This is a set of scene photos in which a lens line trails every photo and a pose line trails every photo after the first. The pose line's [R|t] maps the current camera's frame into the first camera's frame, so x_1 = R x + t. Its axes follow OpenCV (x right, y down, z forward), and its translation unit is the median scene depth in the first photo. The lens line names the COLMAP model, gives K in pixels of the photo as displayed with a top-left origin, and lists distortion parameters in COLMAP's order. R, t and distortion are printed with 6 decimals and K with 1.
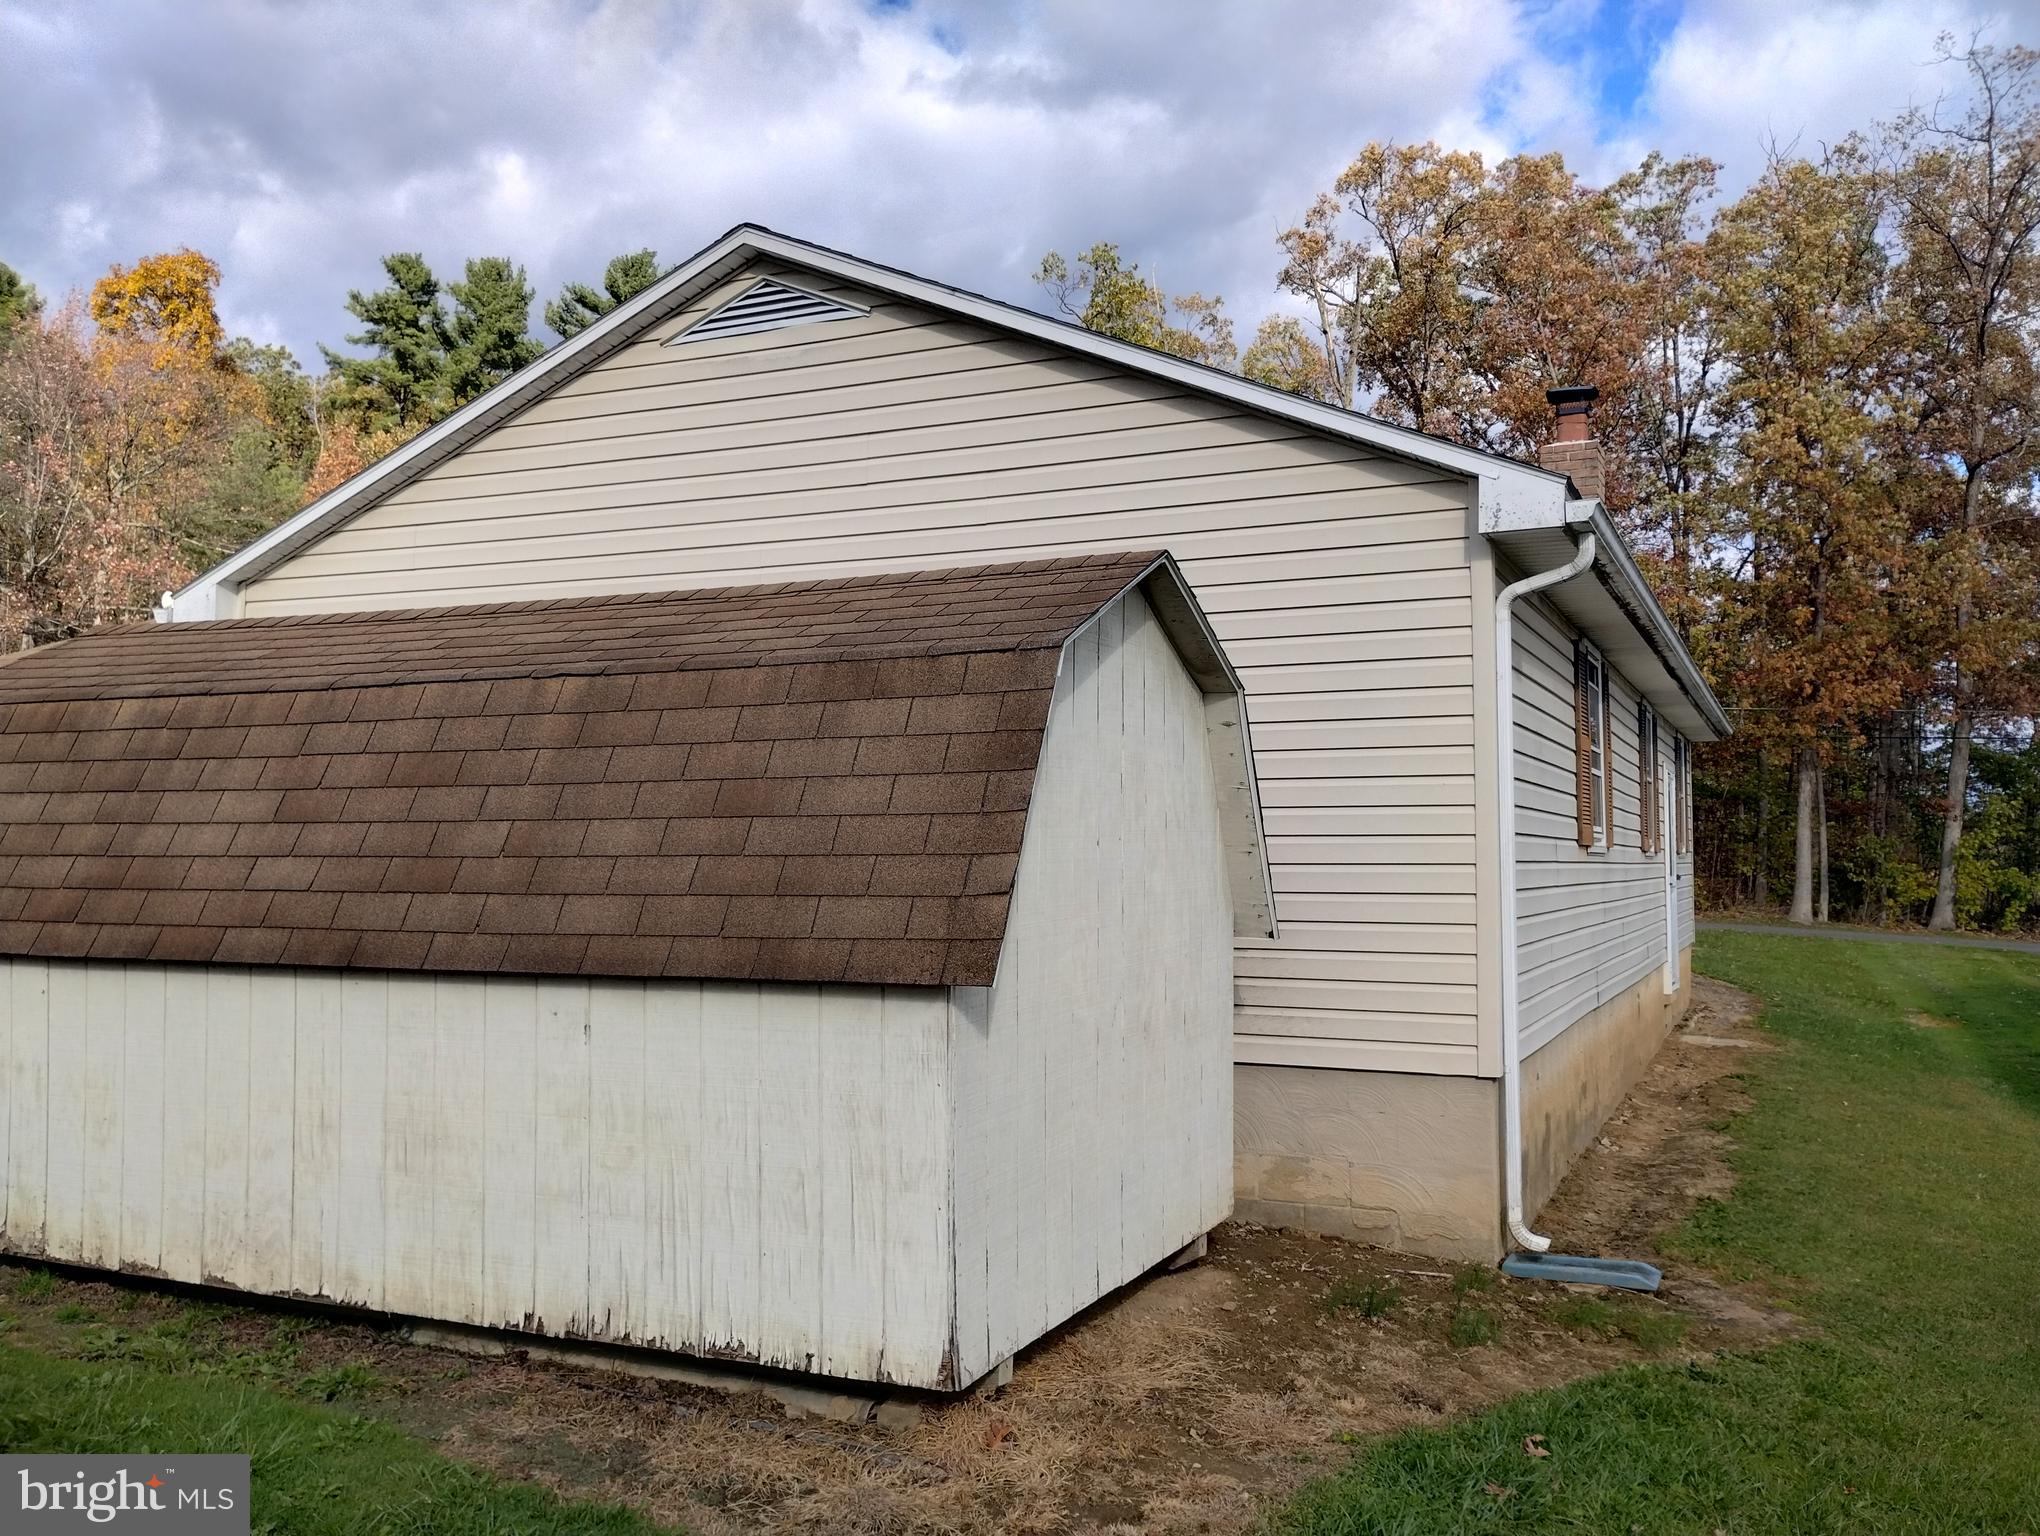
lens RADIAL K [[1691.0, 0, 1025.5], [0, 1691.0, 754.5], [0, 0, 1]] dist [0.044932, -0.053025]
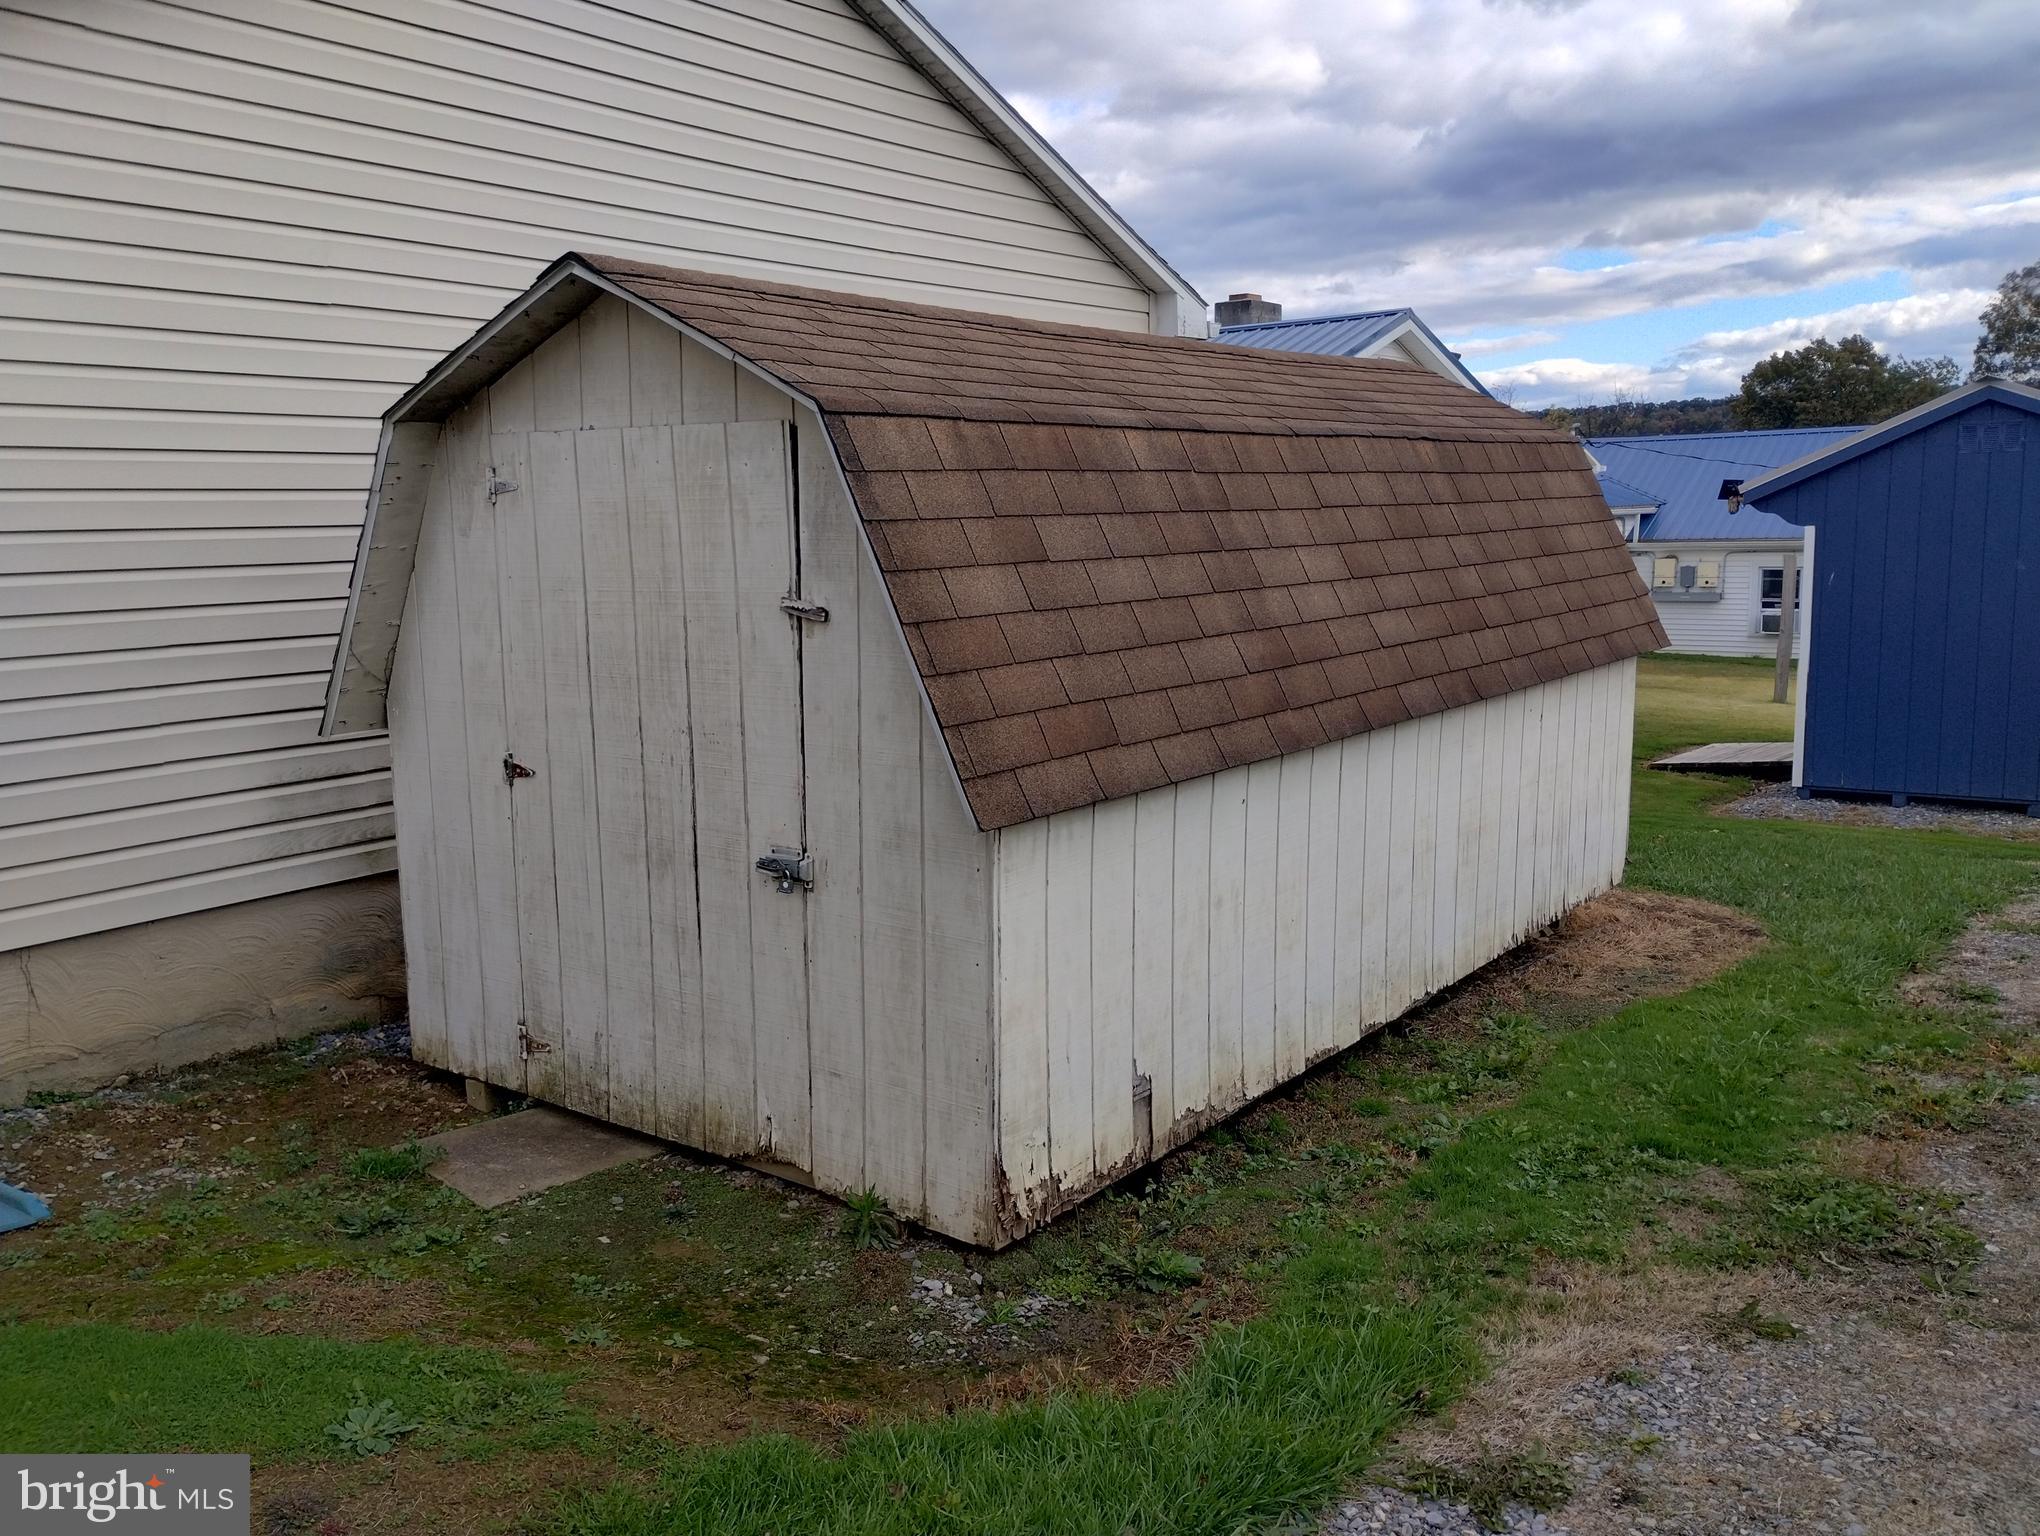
lens RADIAL K [[1643.3, 0, 1018.2], [0, 1643.3, 776.7], [0, 0, 1]] dist [0.047159, -0.002894]
pose [[0.215654, -0.164514, 0.962512, -1.390650], [-0.028709, 0.984211, 0.174655, -0.007749], [-0.976048, -0.065297, 0.207526, 0.967742]]
